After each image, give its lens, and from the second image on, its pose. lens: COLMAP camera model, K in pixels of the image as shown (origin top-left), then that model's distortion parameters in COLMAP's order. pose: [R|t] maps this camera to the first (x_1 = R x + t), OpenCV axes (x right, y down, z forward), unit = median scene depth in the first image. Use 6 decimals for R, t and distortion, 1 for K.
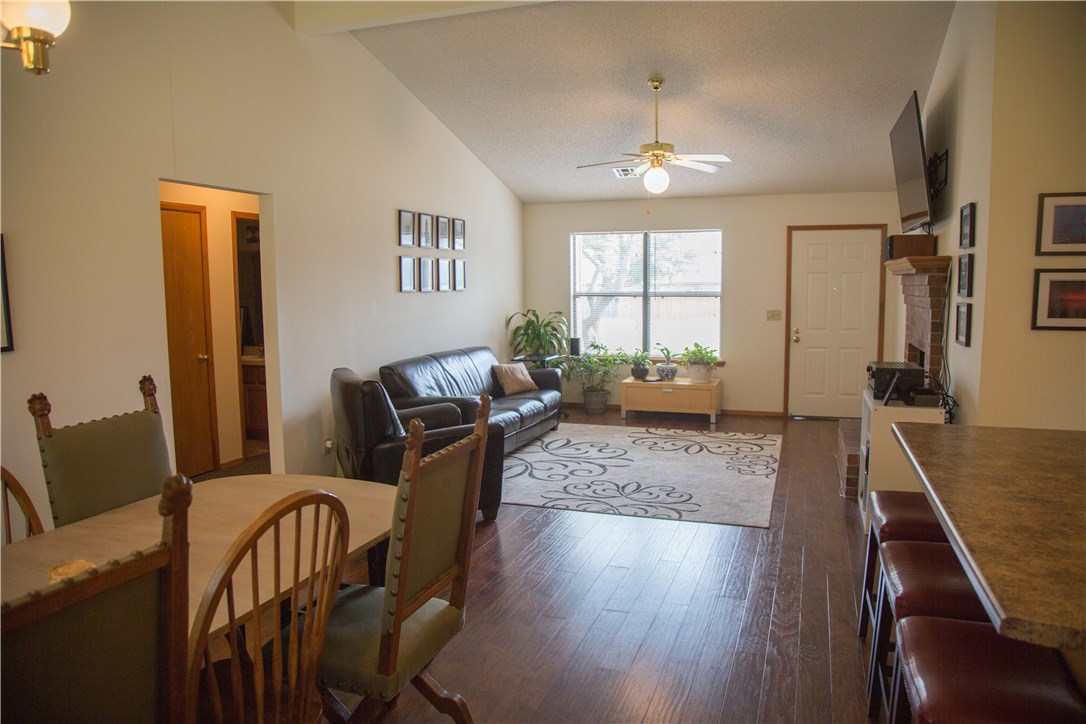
lens RADIAL K [[757.2, 0, 543.0], [0, 757.2, 362.0], [0, 0, 1]] dist [-0.117180, 0.070789]
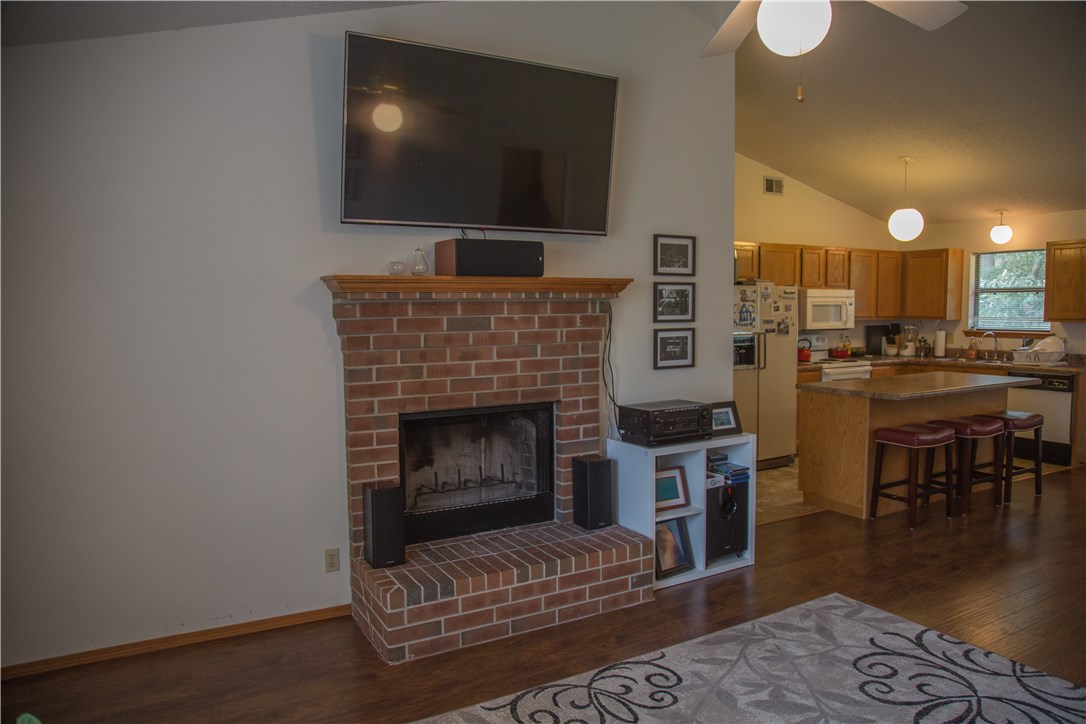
lens RADIAL K [[743.9, 0, 548.6], [0, 743.9, 369.3], [0, 0, 1]] dist [-0.119128, 0.068848]
pose [[-0.757809, -0.040984, 0.651189, 0.016875], [0.082022, 0.984124, 0.157389, -0.165079], [-0.647301, 0.172683, -0.742416, 1.545682]]
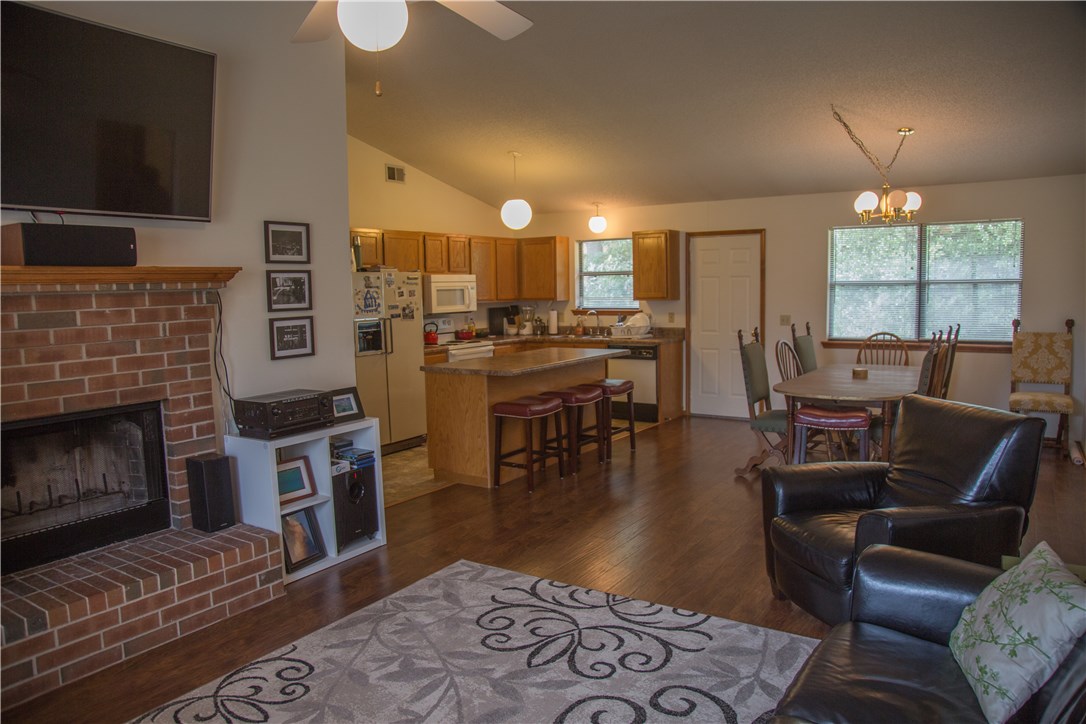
lens RADIAL K [[743.9, 0, 548.6], [0, 743.9, 369.3], [0, 0, 1]] dist [-0.119128, 0.068848]
pose [[-0.971964, 0.000770, 0.235127, -0.013031], [0.051058, 0.976824, 0.207863, -0.165093], [-0.229518, 0.214041, -0.949478, 1.543289]]
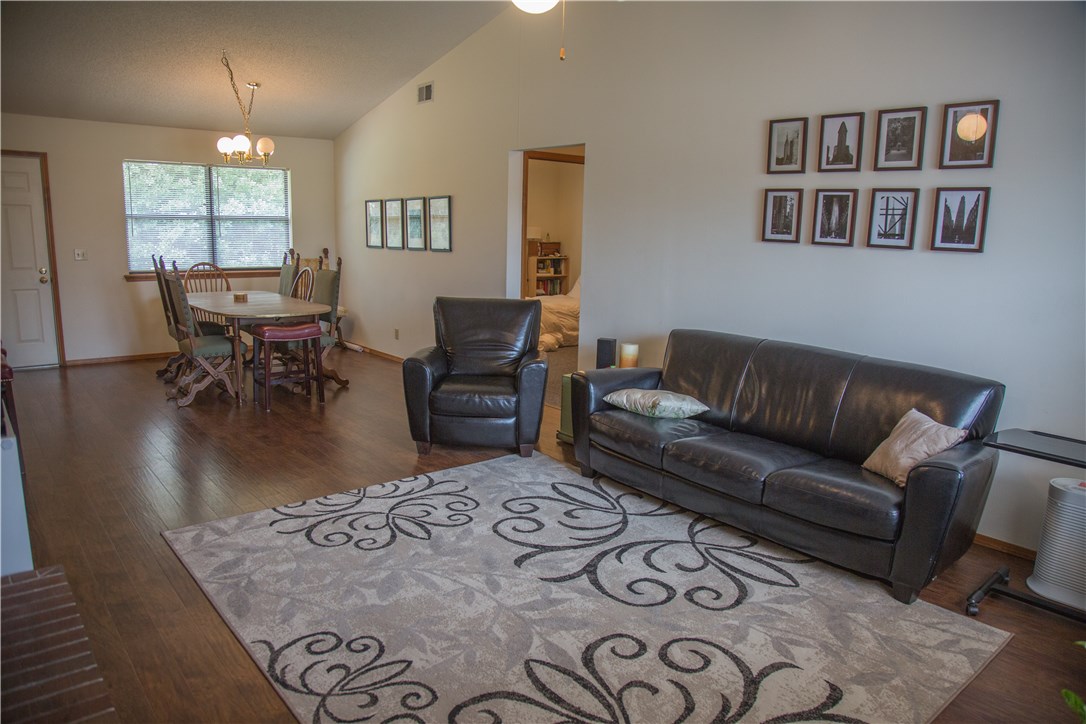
lens RADIAL K [[730.1, 0, 542.2], [0, 730.1, 377.0], [0, 0, 1]] dist [-0.092376, 0.001371]
pose [[-0.505358, 0.167071, -0.846582, 0.606539], [-0.112971, 0.959824, 0.256856, -0.147994], [0.855483, 0.225444, -0.466181, 1.425914]]
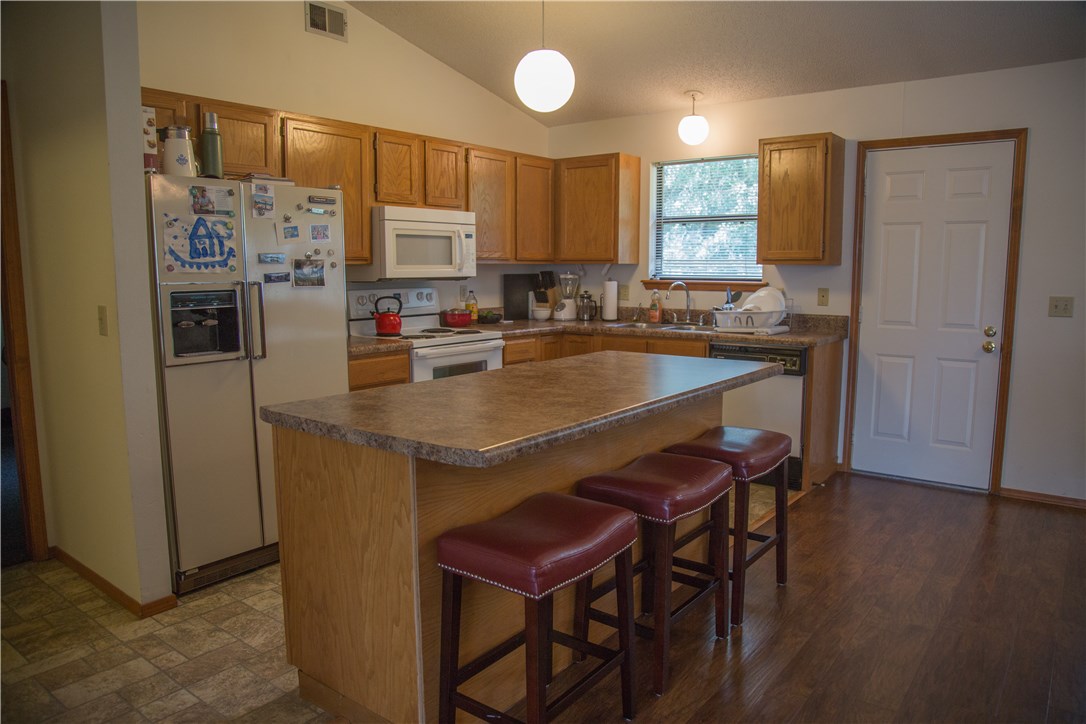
lens RADIAL K [[743.9, 0, 548.6], [0, 743.9, 369.3], [0, 0, 1]] dist [-0.119128, 0.068848]
pose [[-0.953381, -0.032791, 0.299982, 0.157218], [0.039303, 0.972119, 0.231170, -0.057651], [-0.299199, 0.232183, -0.925511, 0.858790]]
